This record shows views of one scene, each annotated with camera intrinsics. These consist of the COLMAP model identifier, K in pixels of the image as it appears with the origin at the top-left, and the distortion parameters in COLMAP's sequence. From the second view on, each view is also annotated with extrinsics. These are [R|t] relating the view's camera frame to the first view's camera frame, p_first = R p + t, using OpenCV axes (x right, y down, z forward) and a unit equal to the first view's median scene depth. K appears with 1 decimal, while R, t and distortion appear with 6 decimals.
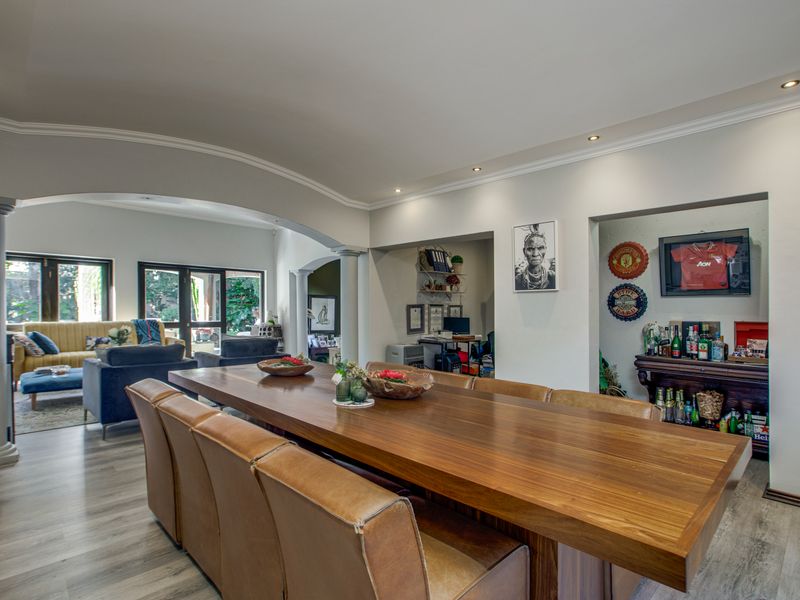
lens RADIAL K [[429.2, 0, 381.0], [0, 429.2, 302.1], [0, 0, 1]] dist [0.002514, 0.000284]
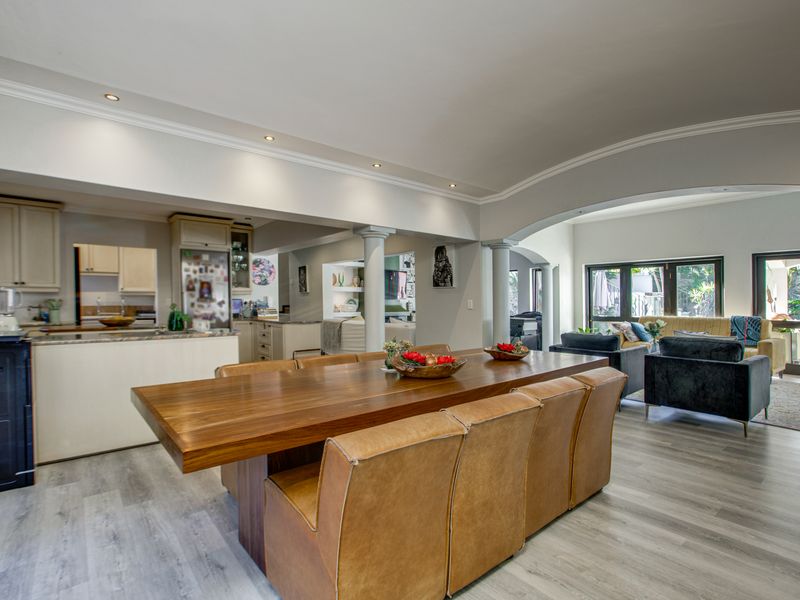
lens RADIAL K [[401.2, 0, 420.9], [0, 401.2, 295.0], [0, 0, 1]] dist [-0.013974, 0.000129]
pose [[-0.058345, -0.026221, -0.997952, 0.624116], [0.011973, 0.999565, -0.026963, 0.016422], [0.998225, -0.013522, -0.058006, 0.628876]]
